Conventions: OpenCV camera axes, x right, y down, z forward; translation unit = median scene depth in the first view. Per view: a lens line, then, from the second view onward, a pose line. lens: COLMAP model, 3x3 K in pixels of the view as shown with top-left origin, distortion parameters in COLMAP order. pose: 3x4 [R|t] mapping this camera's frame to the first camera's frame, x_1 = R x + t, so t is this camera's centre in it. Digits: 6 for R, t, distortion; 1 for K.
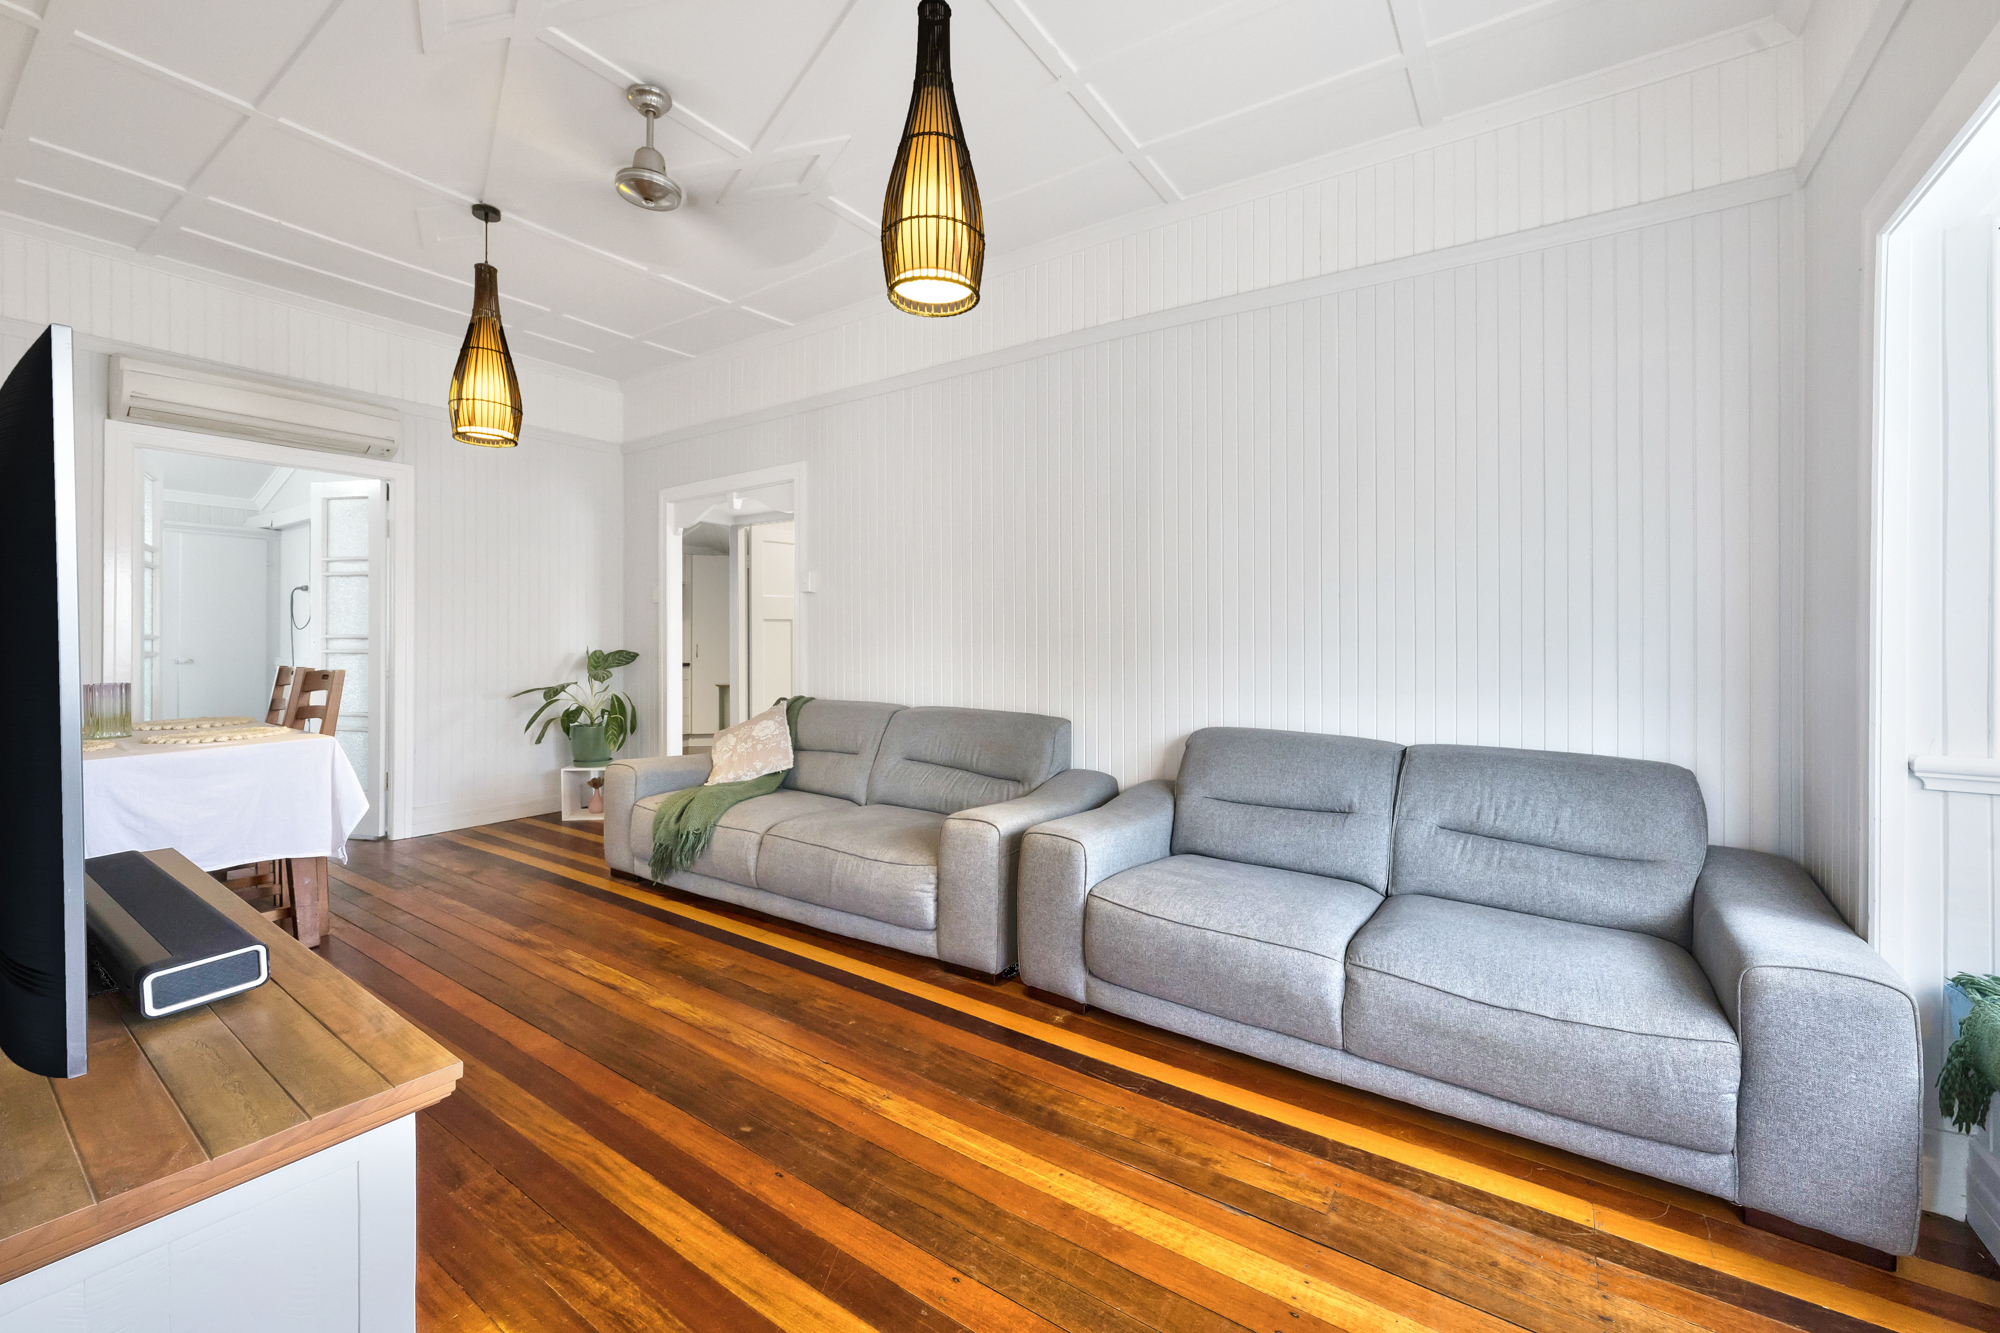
lens RADIAL K [[804.2, 0, 999.9], [0, 804.2, 649.5], [0, 0, 1]] dist [-0.001614, -0.000042]
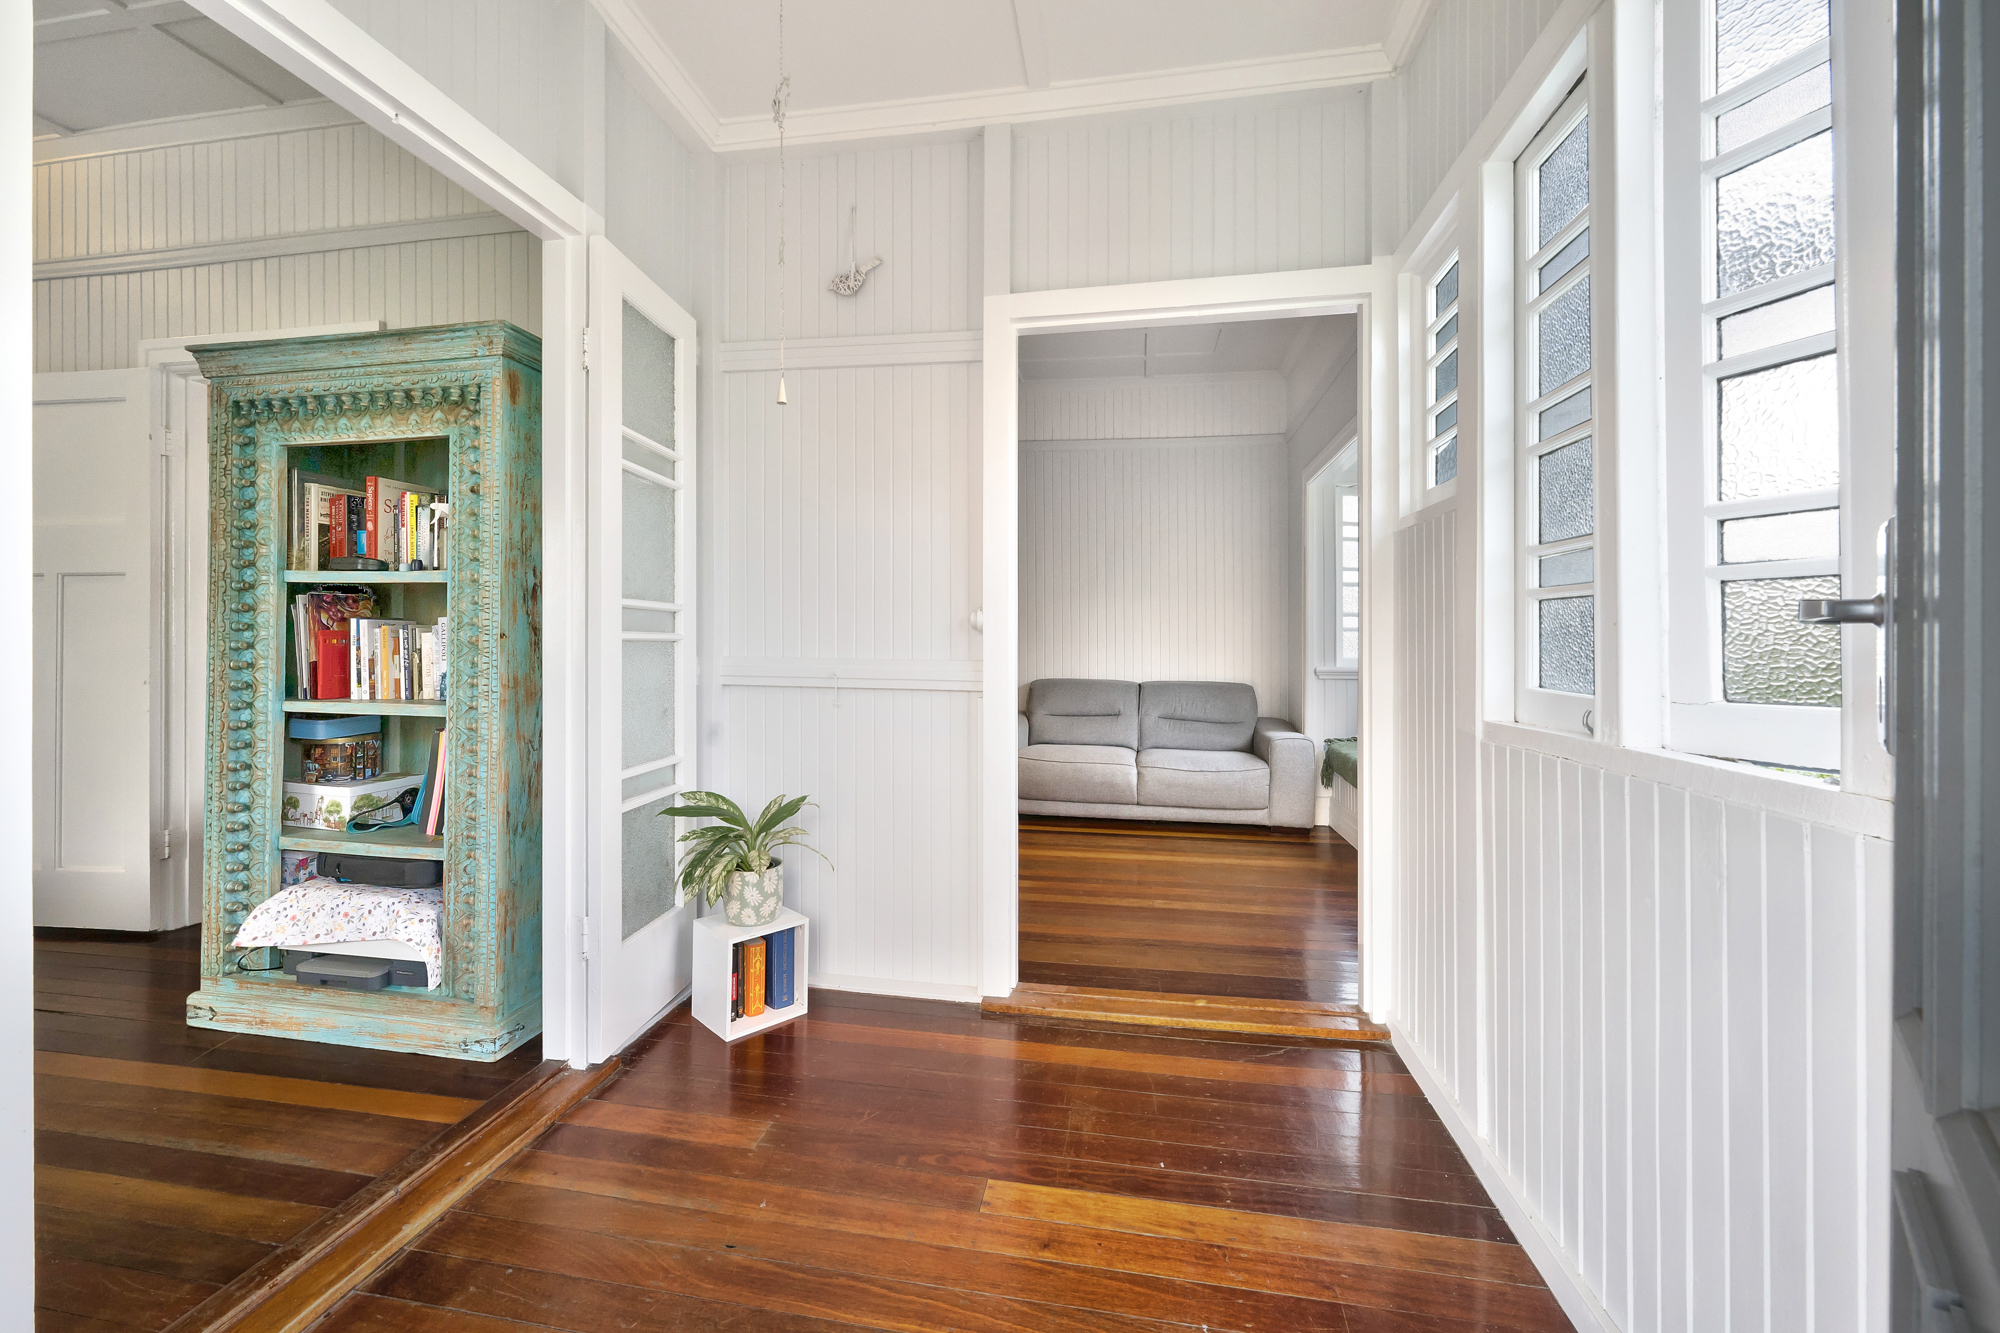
lens RADIAL K [[804.2, 0, 992.2], [0, 804.2, 635.8], [0, 0, 1]] dist [-0.001614, -0.000042]
pose [[0.915021, 0.001804, 0.403402, -0.764561], [0.001115, 0.999975, -0.007001, 0.020133], [-0.403404, 0.006856, 0.914996, -0.825917]]
